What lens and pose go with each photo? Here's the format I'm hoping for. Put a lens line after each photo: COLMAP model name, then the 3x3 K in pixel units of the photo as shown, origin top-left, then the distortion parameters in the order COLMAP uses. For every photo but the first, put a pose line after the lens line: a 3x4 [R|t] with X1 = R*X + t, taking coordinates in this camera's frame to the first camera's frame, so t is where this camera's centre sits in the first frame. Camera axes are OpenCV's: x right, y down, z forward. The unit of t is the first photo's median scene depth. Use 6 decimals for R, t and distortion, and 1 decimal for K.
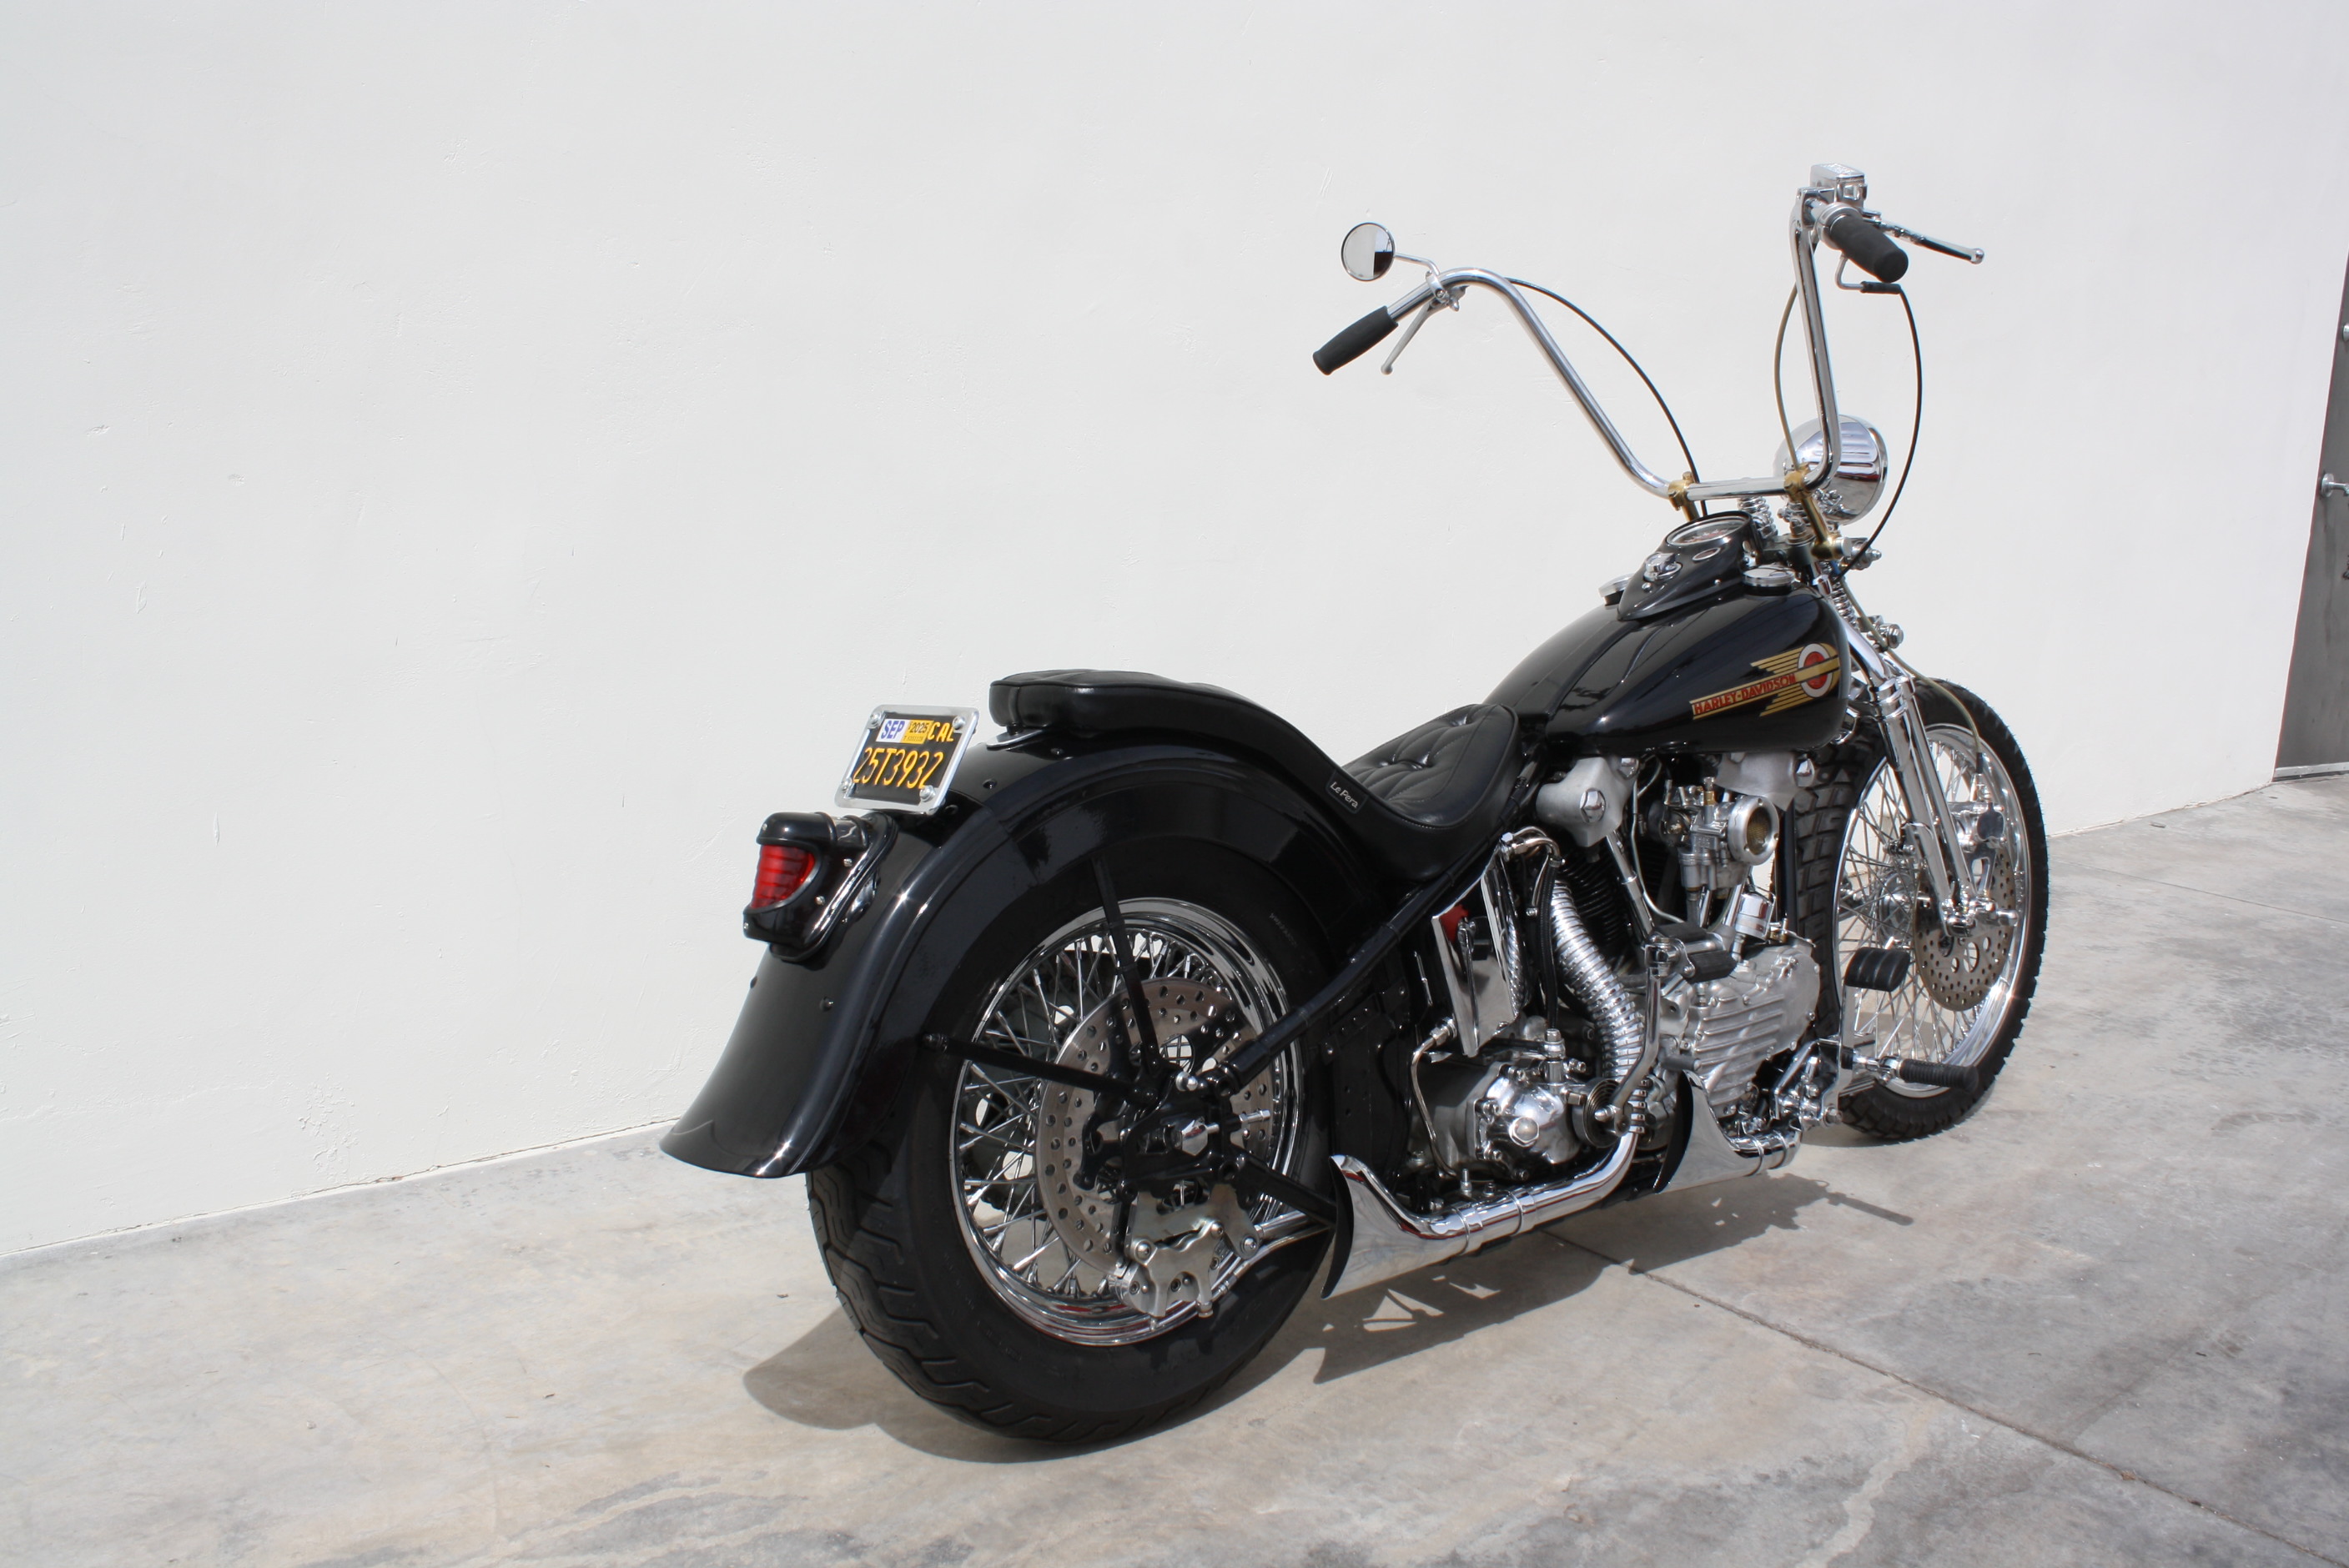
lens RADIAL K [[2006.3, 0, 1200.6], [0, 2006.3, 751.0], [0, 0, 1]] dist [-0.169273, 0.150313]
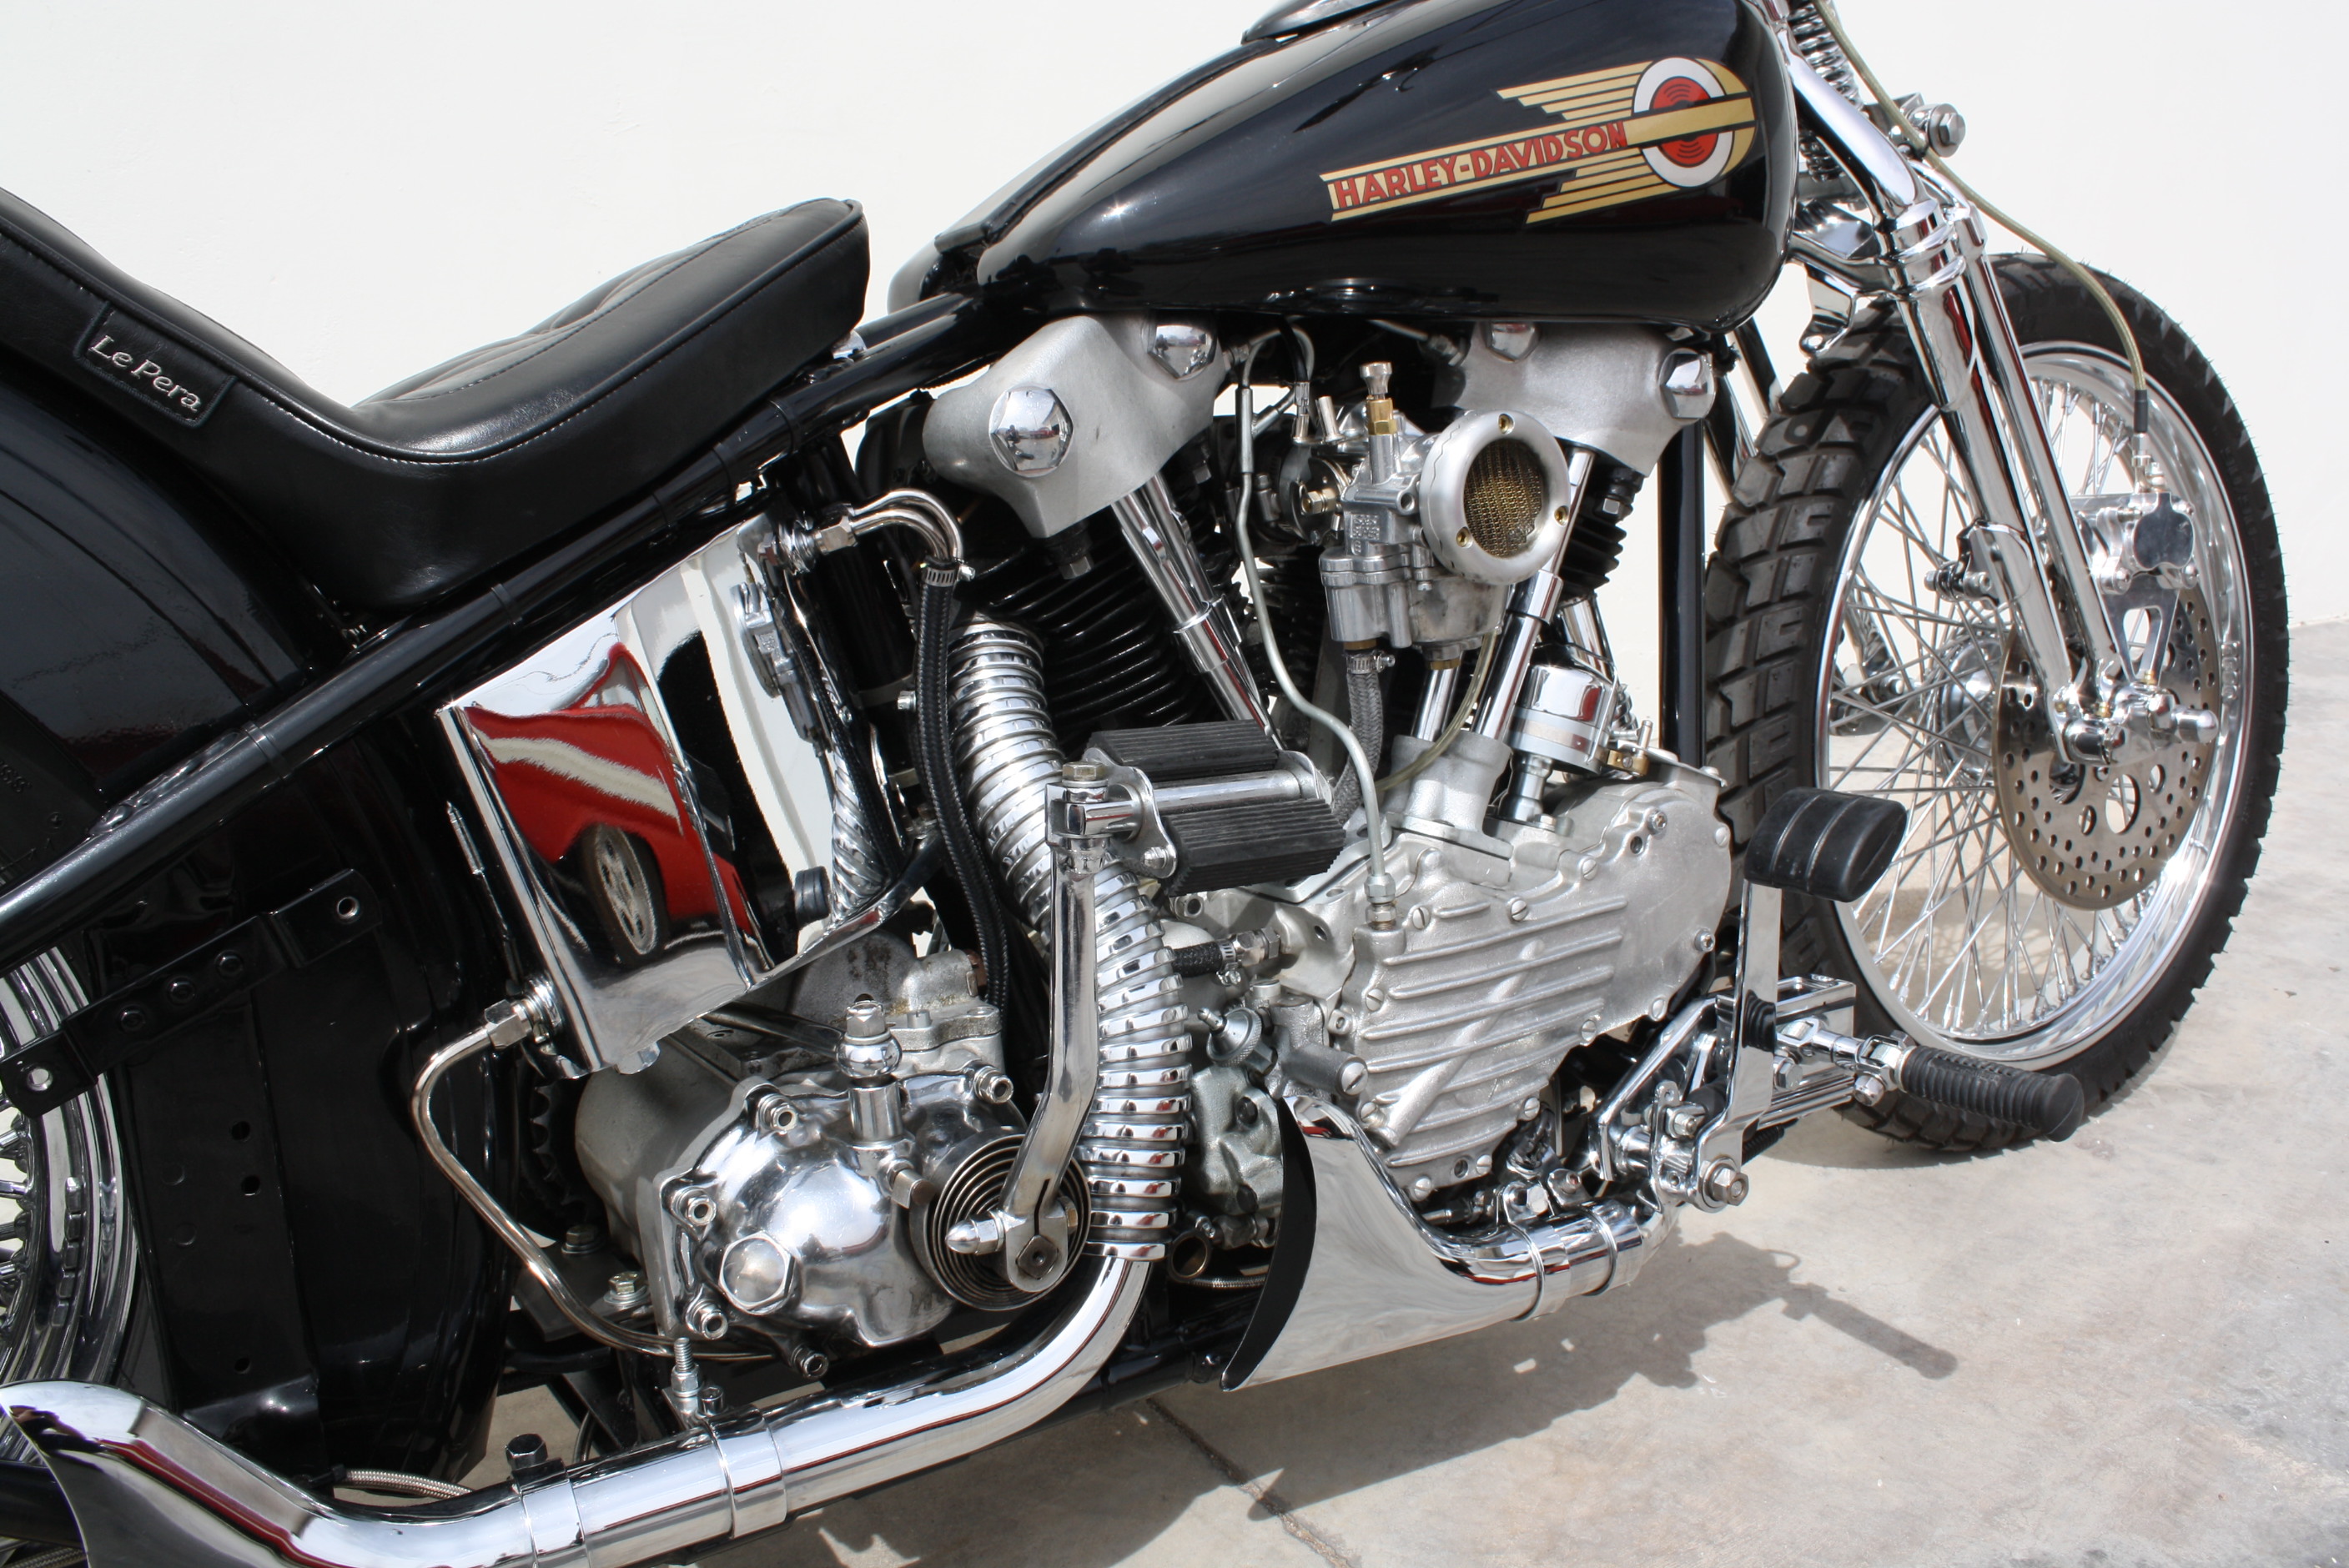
lens RADIAL K [[1986.9, 0, 1201.4], [0, 1986.9, 748.6], [0, 0, 1]] dist [-0.165227, 0.145851]
pose [[0.993088, -0.004417, -0.117287, 0.258246], [0.014435, 0.996302, 0.084700, 0.054228], [0.116479, -0.085807, 0.989480, 0.575237]]
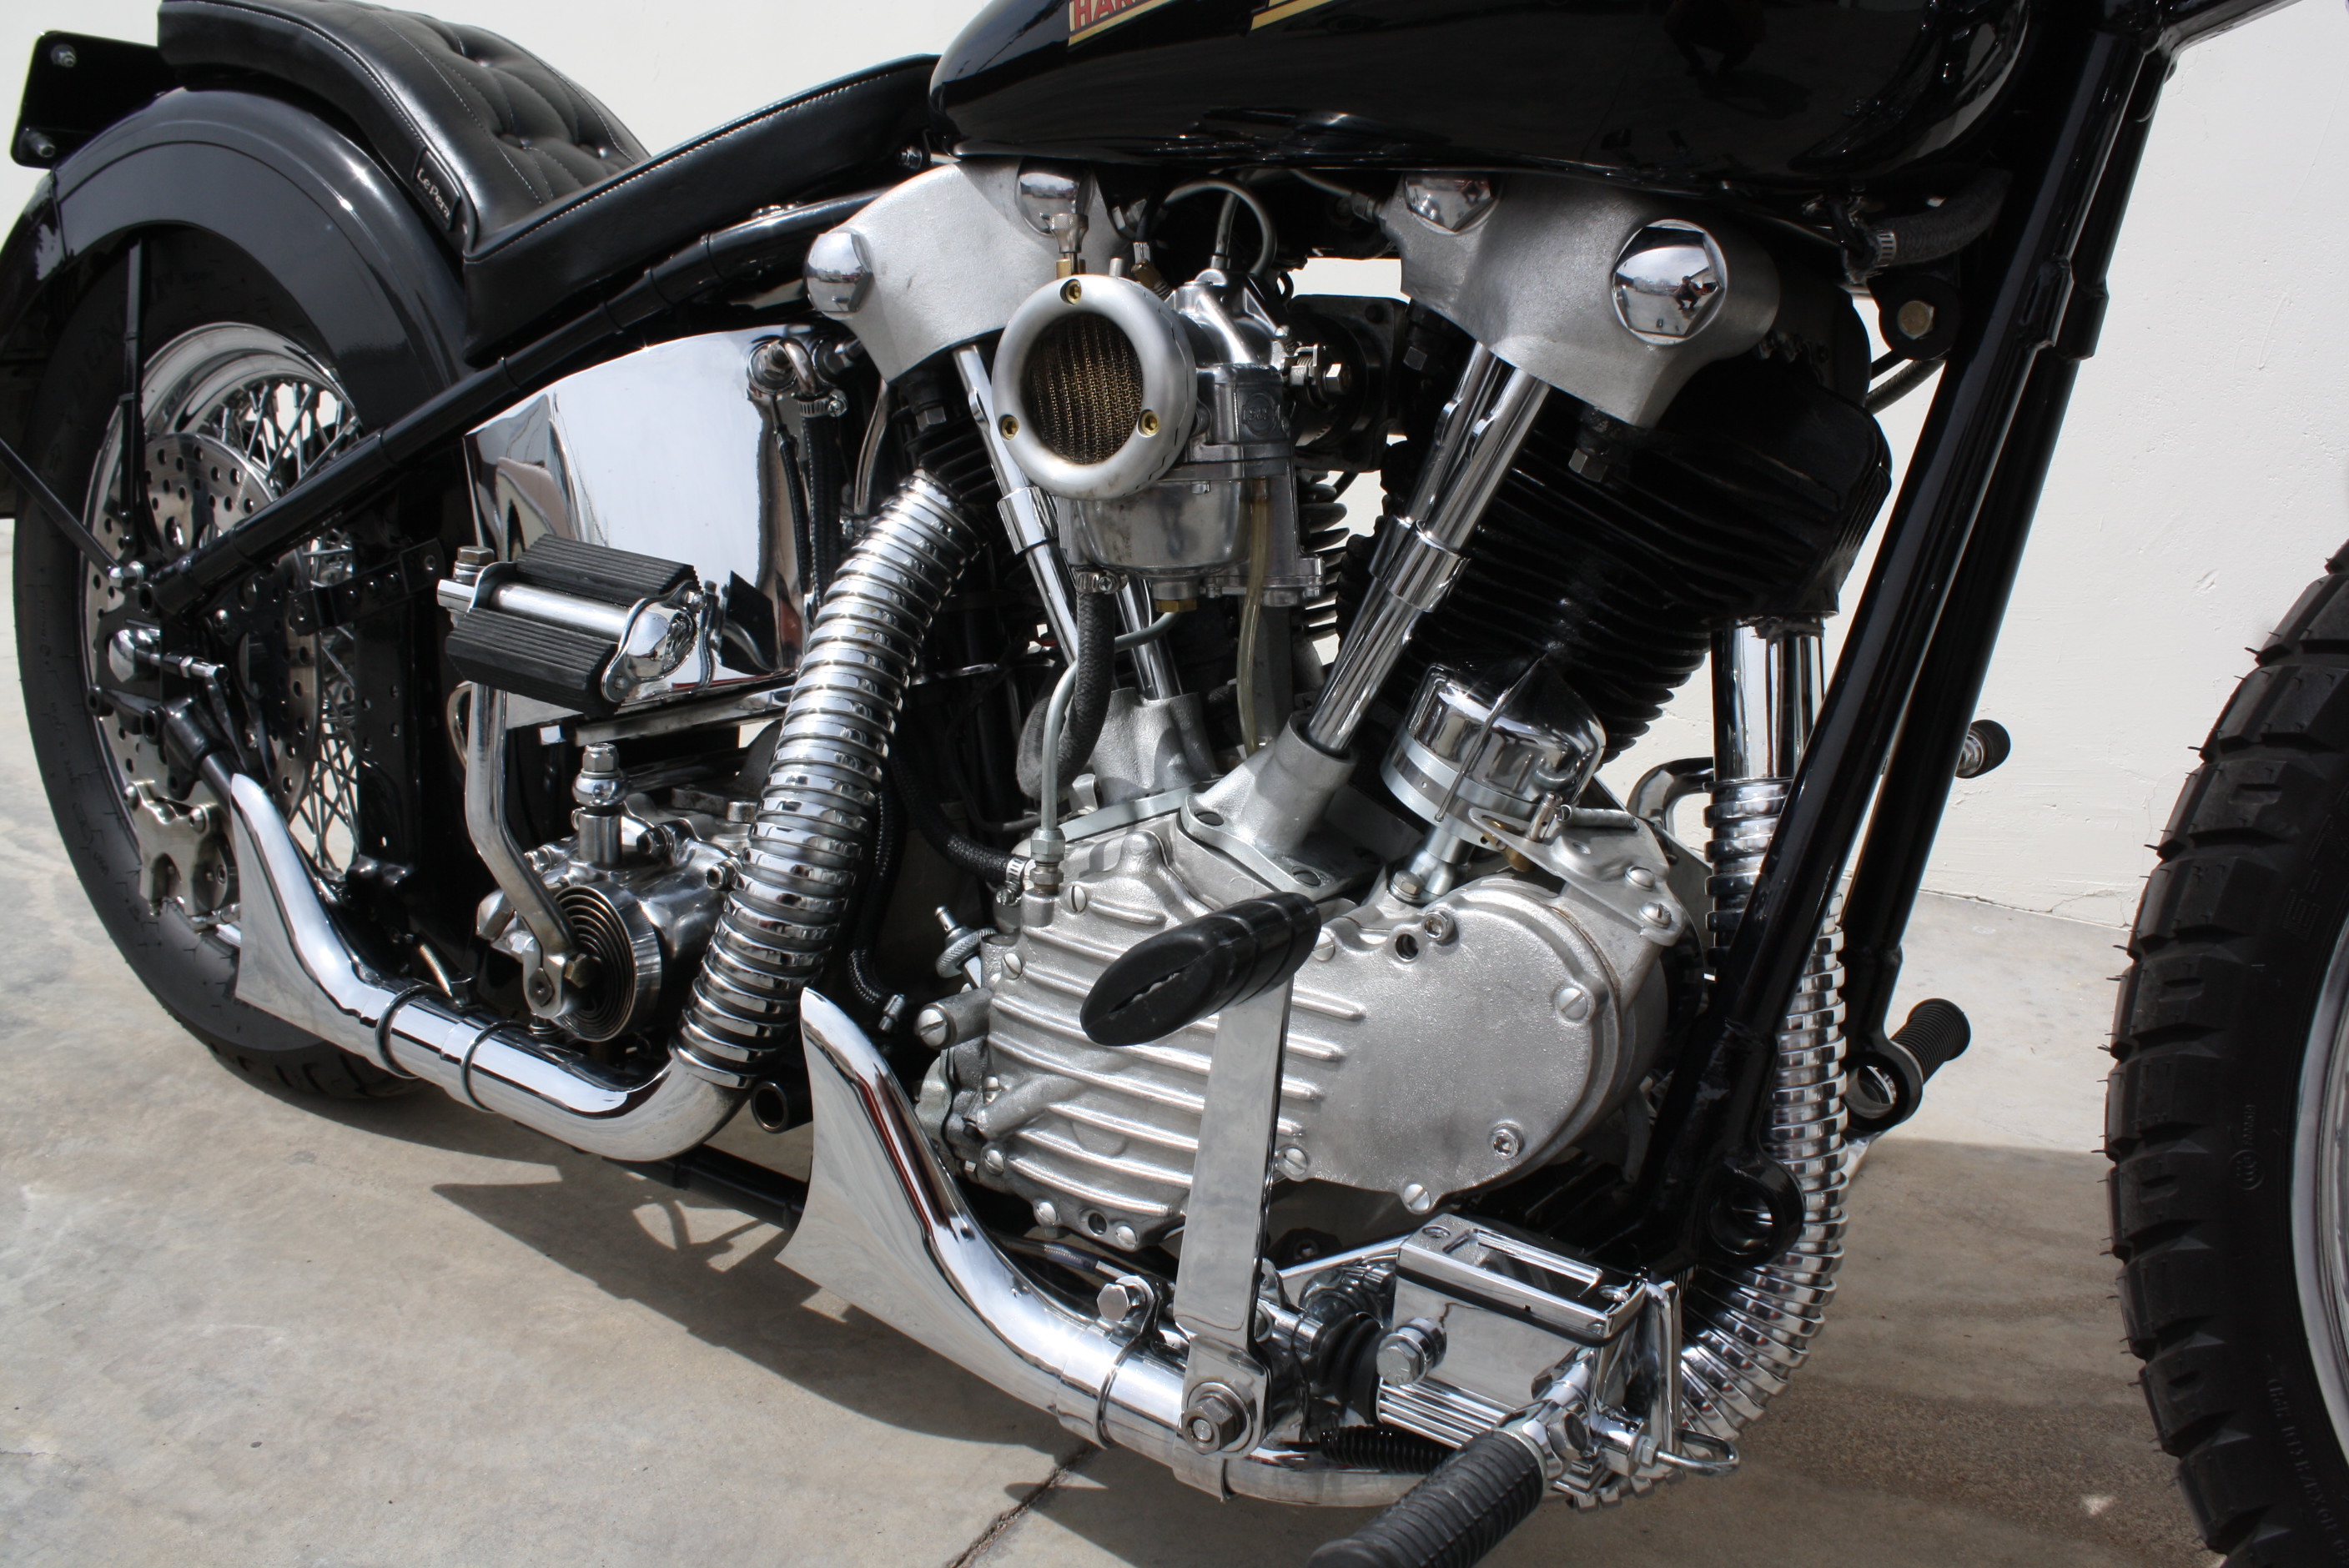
lens RADIAL K [[1986.9, 0, 1201.4], [0, 1986.9, 748.6], [0, 0, 1]] dist [-0.165227, 0.145851]
pose [[0.277865, 0.228541, -0.933038, 0.569369], [-0.144896, 0.970146, 0.194479, 0.031180], [0.949630, 0.081155, 0.302684, 0.898436]]
